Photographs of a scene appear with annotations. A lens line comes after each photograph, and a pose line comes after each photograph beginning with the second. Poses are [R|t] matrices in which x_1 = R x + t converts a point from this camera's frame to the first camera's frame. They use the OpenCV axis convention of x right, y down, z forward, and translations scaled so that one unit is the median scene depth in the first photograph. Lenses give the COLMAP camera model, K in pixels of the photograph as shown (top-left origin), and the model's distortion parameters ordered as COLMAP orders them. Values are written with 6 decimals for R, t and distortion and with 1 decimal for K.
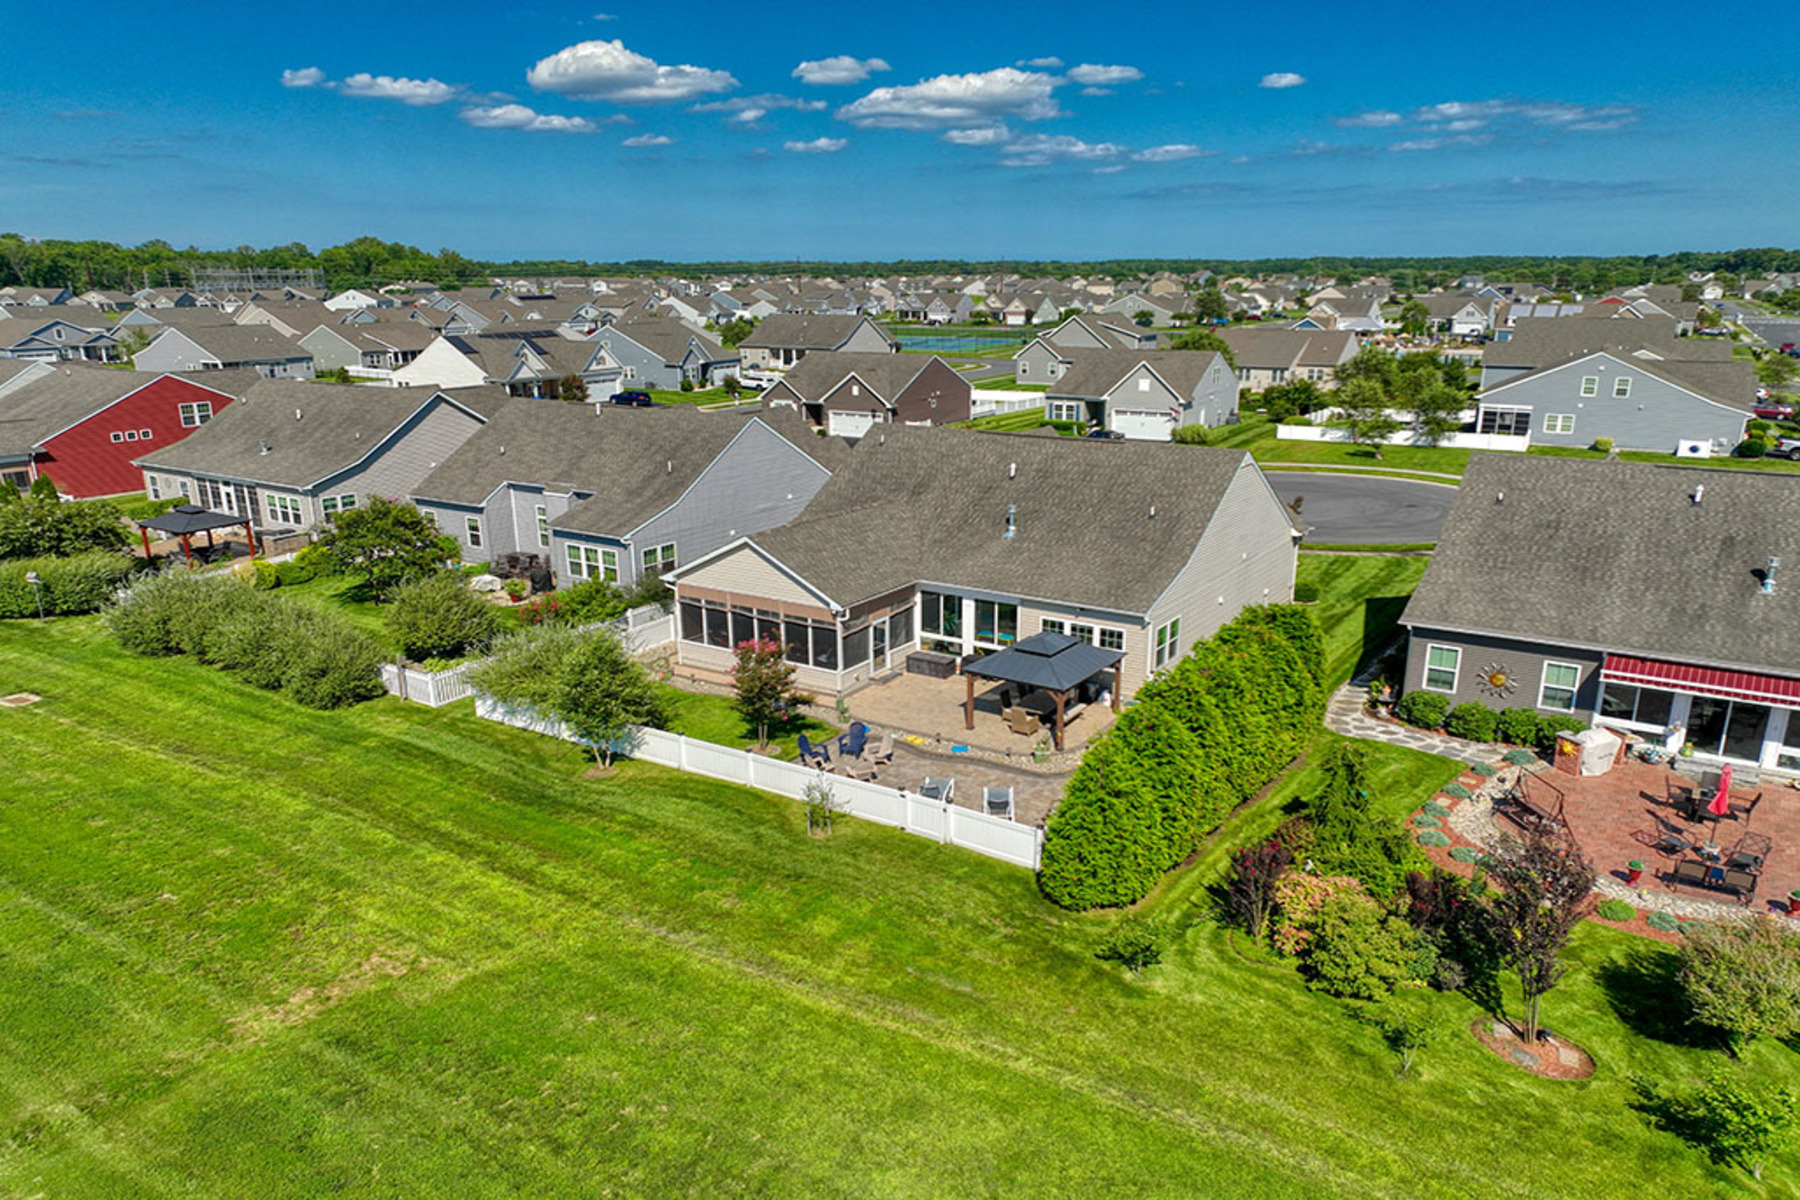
lens RADIAL K [[1243.9, 0, 902.6], [0, 1243.9, 690.2], [0, 0, 1]] dist [0.001911, 0.004685]
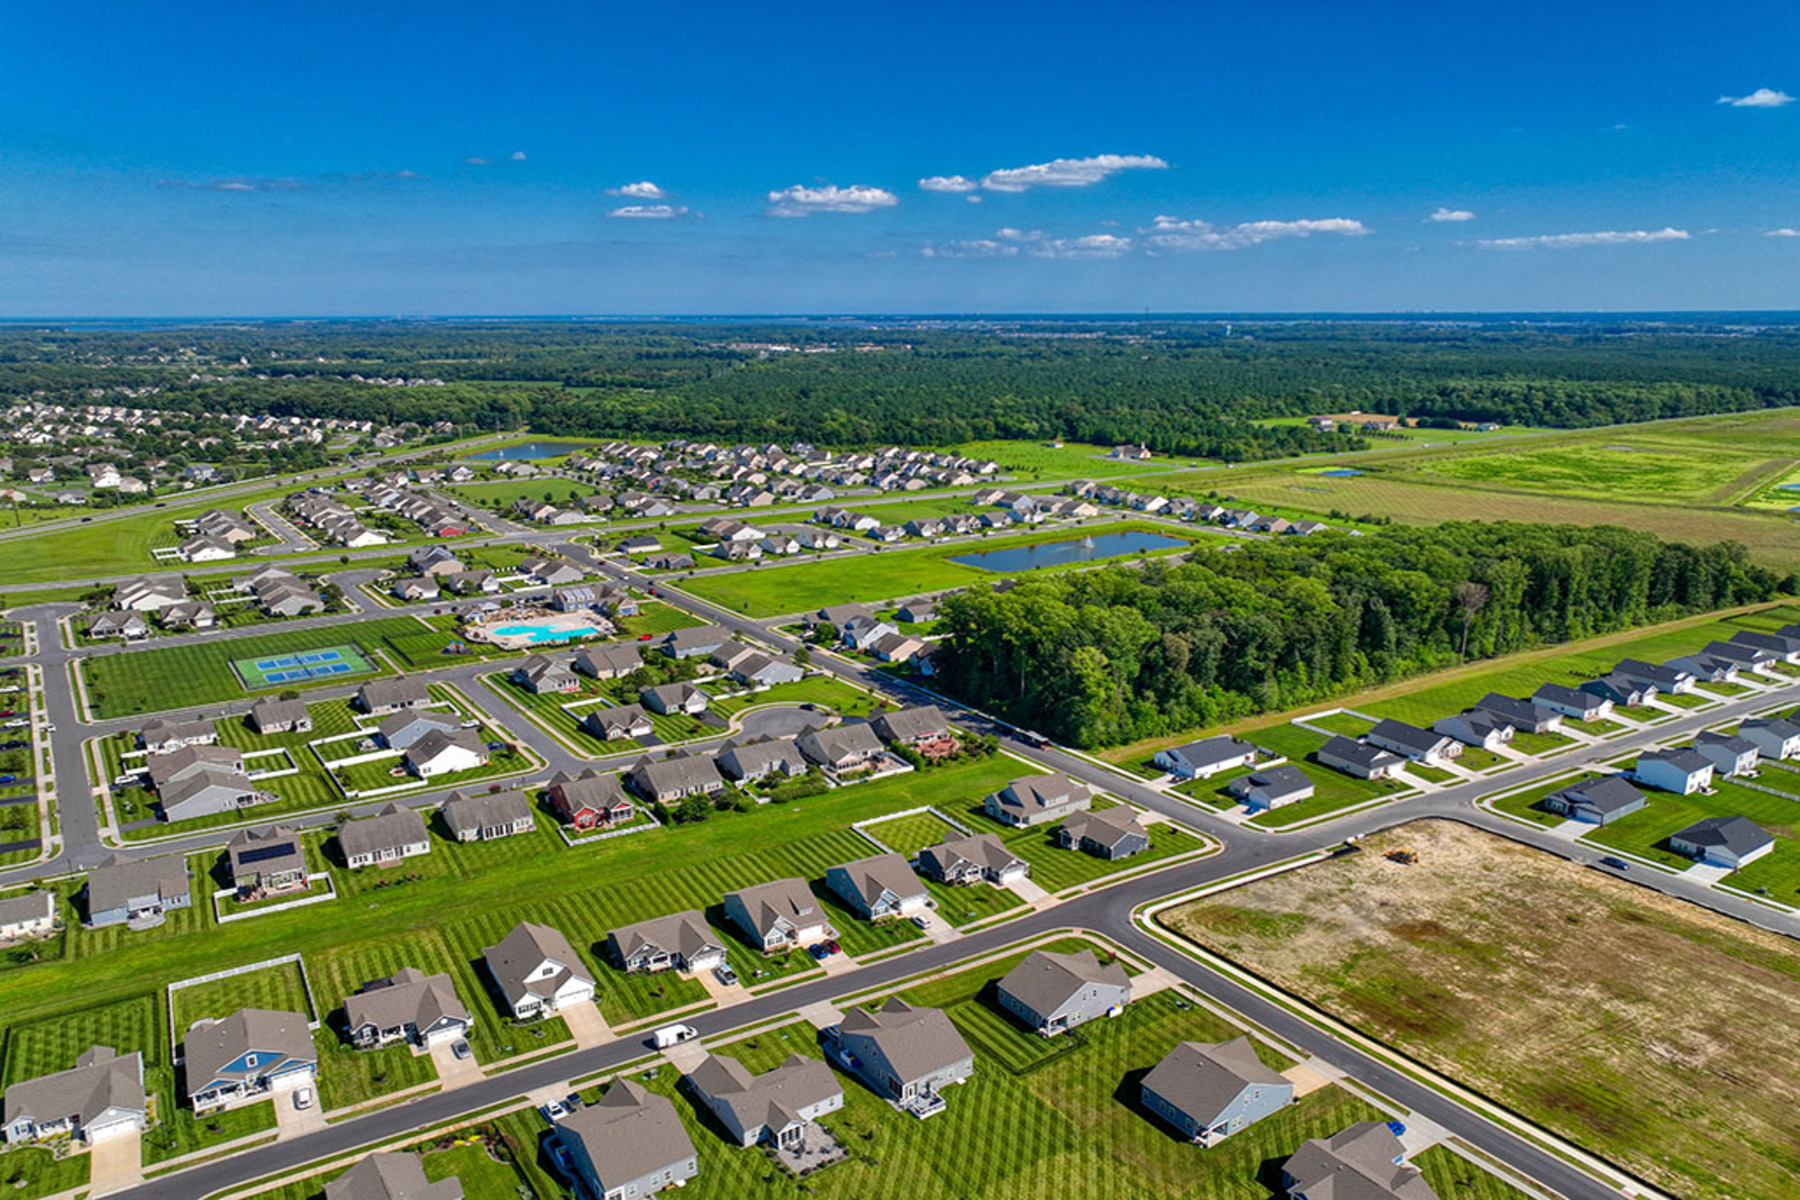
lens RADIAL K [[1264.4, 0, 903.3], [0, 1264.4, 602.1], [0, 0, 1]] dist [0.004253, 0.001547]
pose [[0.430467, -0.200949, 0.879953, -4.238738], [0.291031, 0.953735, 0.075428, -0.956314], [-0.854400, 0.223625, 0.469034, -2.000131]]
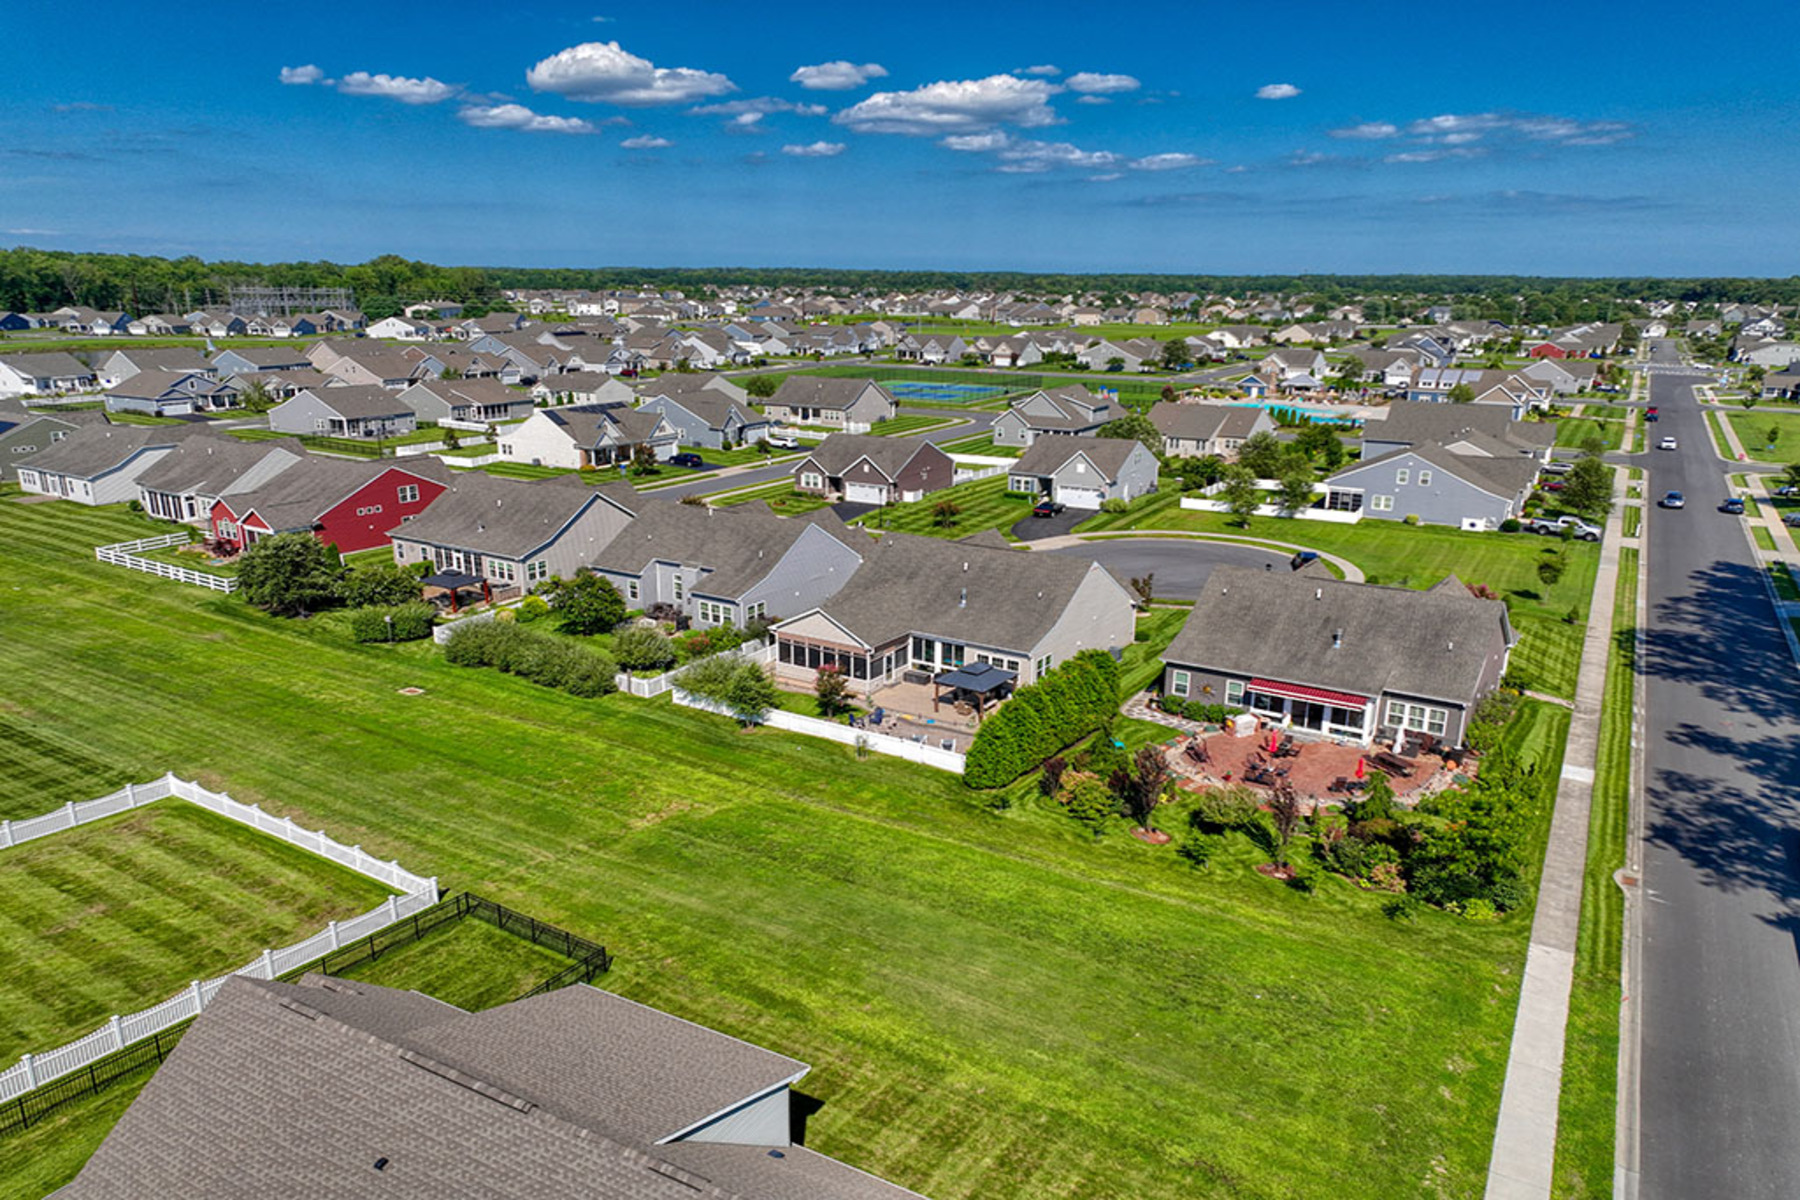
lens RADIAL K [[1243.9, 0, 902.6], [0, 1243.9, 690.2], [0, 0, 1]] dist [0.001911, 0.004685]
pose [[0.999915, 0.011696, 0.005692, -0.005799], [-0.011680, 0.999927, -0.002997, 0.002336], [-0.005727, 0.002930, 0.999979, -0.546180]]
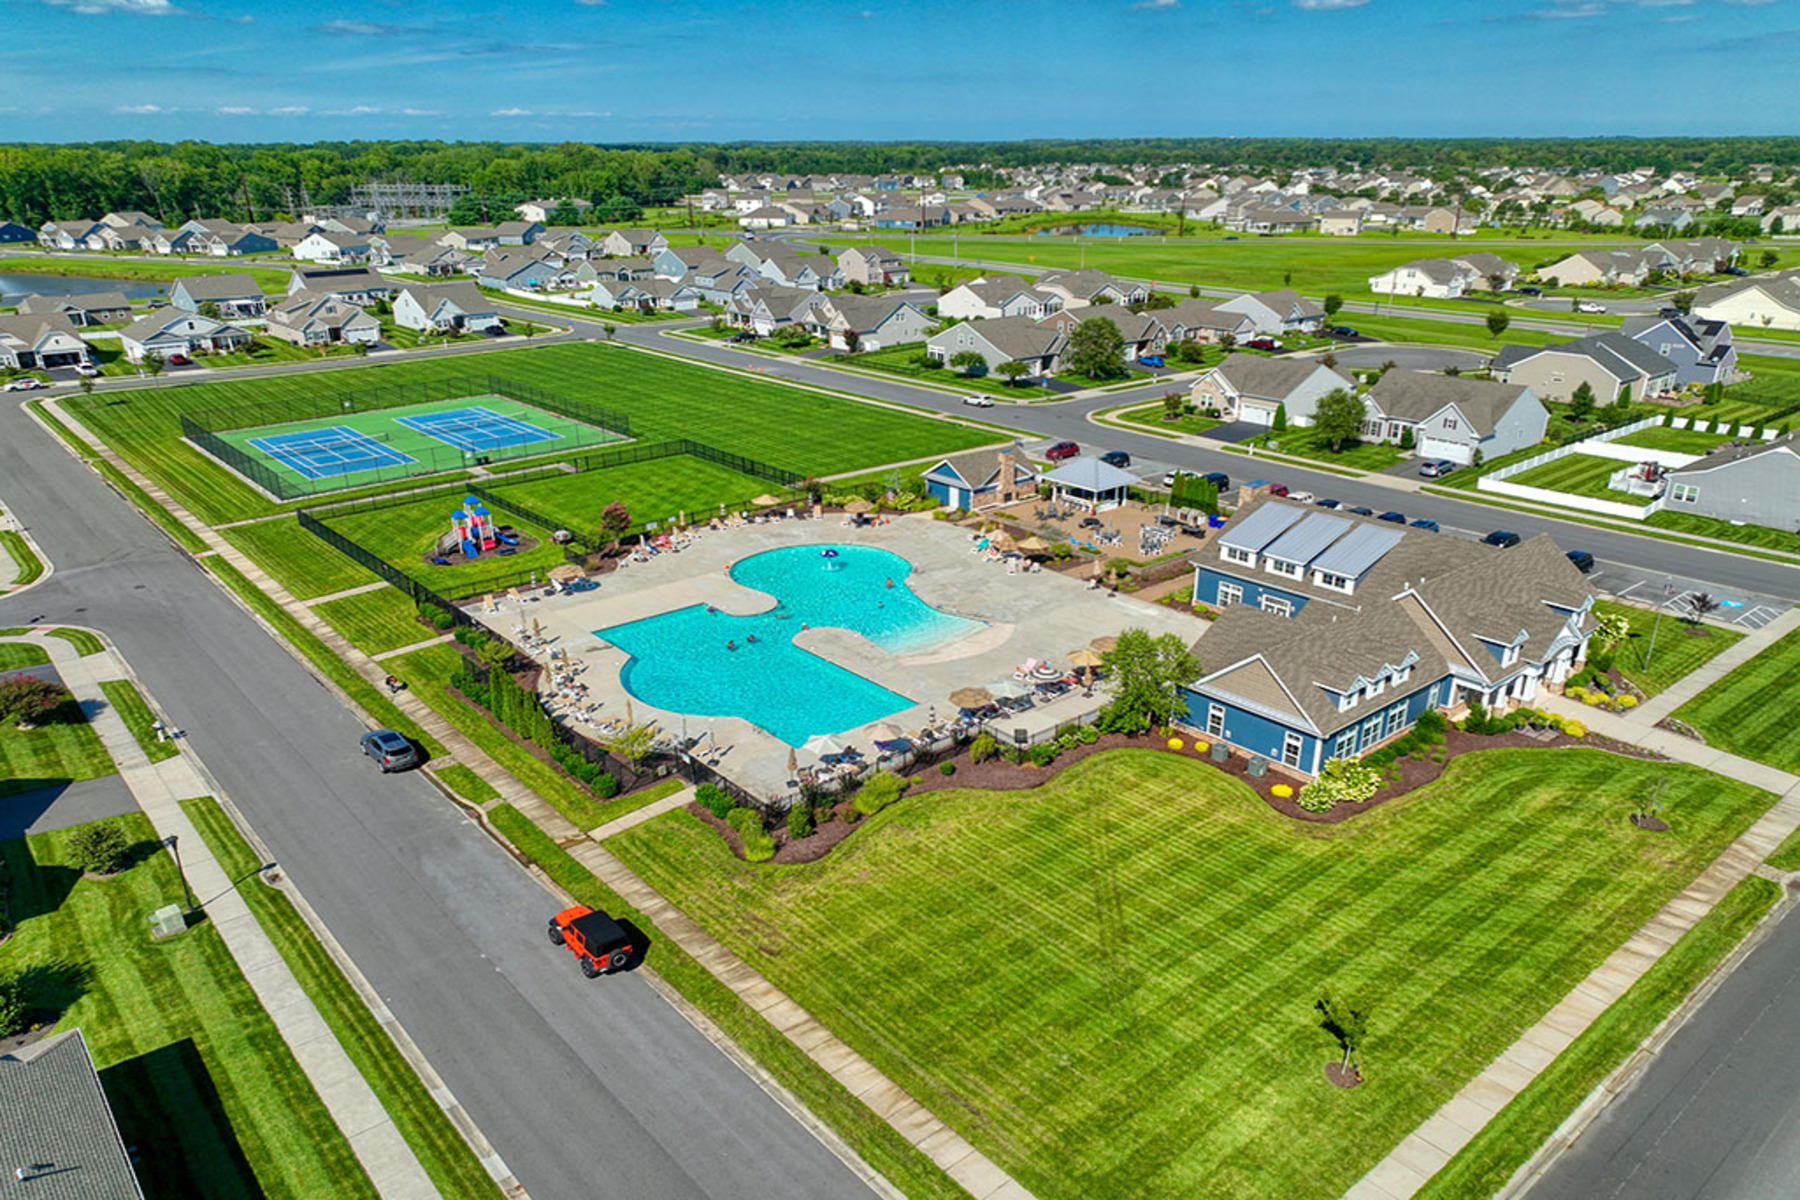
lens RADIAL K [[1253.6, 0, 903.3], [0, 1253.6, 672.8], [0, 0, 1]] dist [-0.006197, 0.019823]
pose [[0.942238, 0.130214, -0.308596, 1.723924], [-0.106327, 0.989966, 0.093074, -0.934438], [0.317618, -0.054886, 0.946629, 1.833473]]
